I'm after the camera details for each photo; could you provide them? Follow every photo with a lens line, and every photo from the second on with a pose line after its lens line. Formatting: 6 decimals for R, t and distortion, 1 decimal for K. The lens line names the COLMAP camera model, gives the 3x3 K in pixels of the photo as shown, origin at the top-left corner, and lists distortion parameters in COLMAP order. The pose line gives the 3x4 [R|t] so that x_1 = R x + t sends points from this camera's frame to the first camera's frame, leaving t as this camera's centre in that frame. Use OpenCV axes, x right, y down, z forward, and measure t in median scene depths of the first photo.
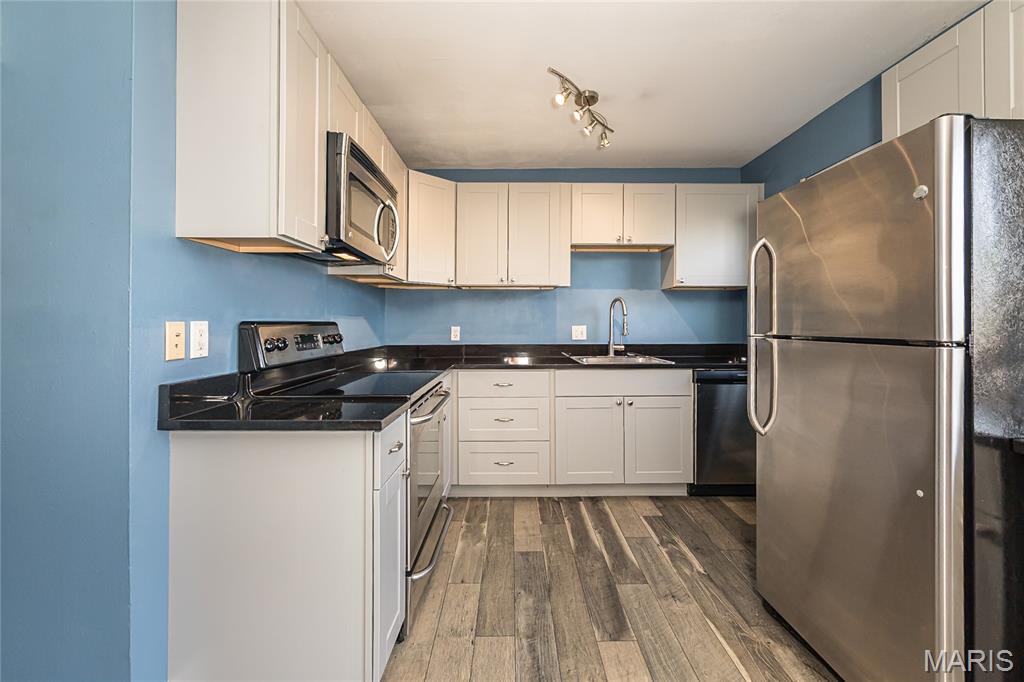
lens RADIAL K [[423.4, 0, 511.0], [0, 423.4, 321.9], [0, 0, 1]] dist [-0.001628, 0.000041]
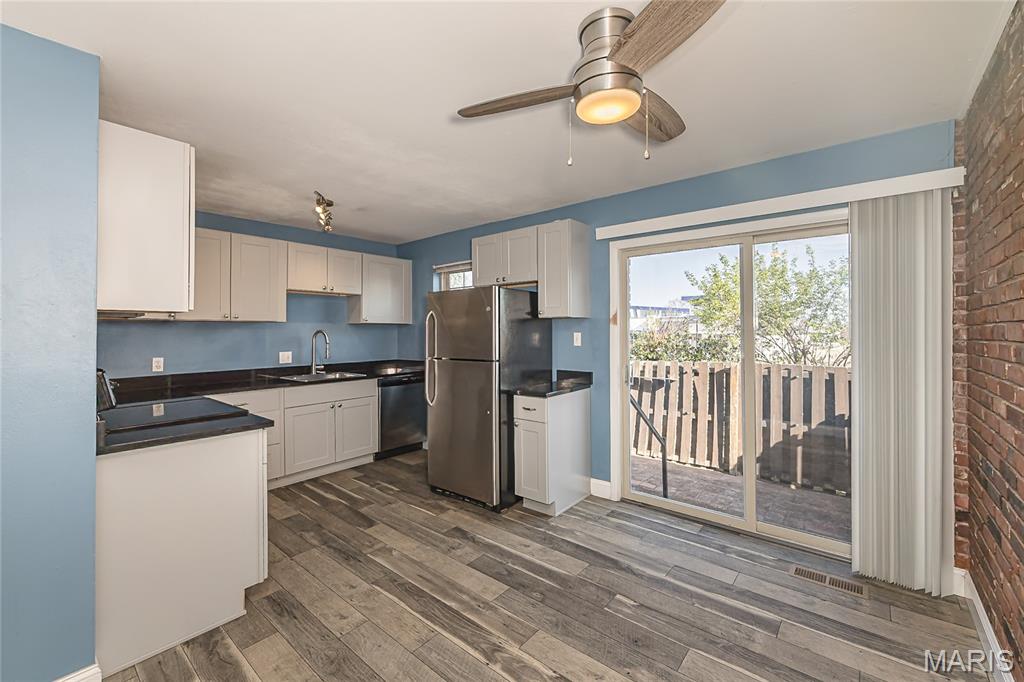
lens RADIAL K [[421.8, 0, 519.3], [0, 421.8, 323.3], [0, 0, 1]] dist [0.001607, 0.000235]
pose [[0.635773, 0.012010, 0.771783, -0.548851], [0.004688, 0.999800, -0.019420, -0.072473], [-0.771862, 0.015965, 0.635590, -0.488664]]
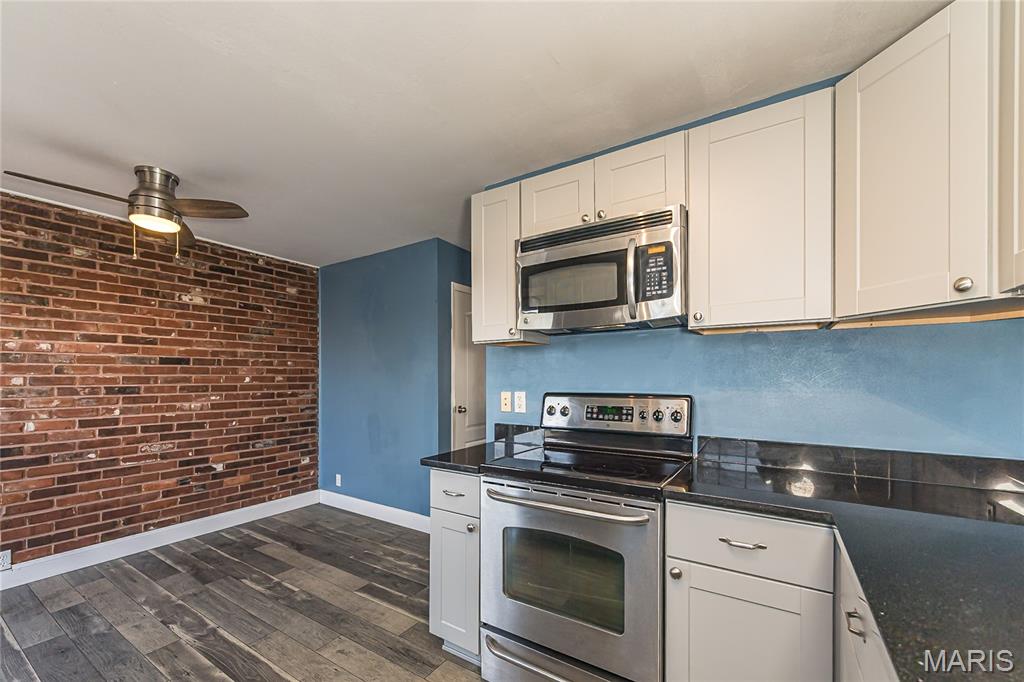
lens RADIAL K [[443.9, 0, 510.1], [0, 443.9, 372.5], [0, 0, 1]] dist [-0.000037, 0.000114]
pose [[-0.566219, 0.010232, -0.824191, 0.466815], [0.017720, 0.999843, 0.000239, -0.048579], [0.824064, -0.014469, -0.566312, 1.195727]]
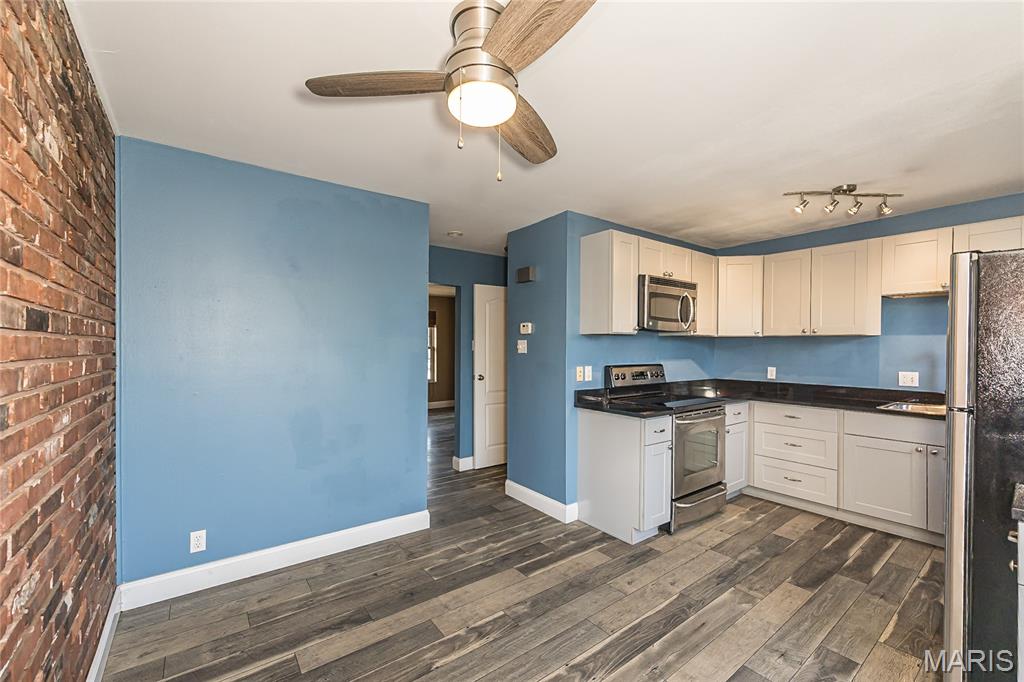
lens RADIAL K [[418.3, 0, 512.0], [0, 418.3, 341.0], [0, 0, 1]] dist [-0.000094, 0.000127]
pose [[0.604001, -0.005357, -0.796966, 0.578005], [-0.005263, 0.999929, -0.010710, -0.073365], [0.796967, 0.010663, 0.603929, -0.513952]]
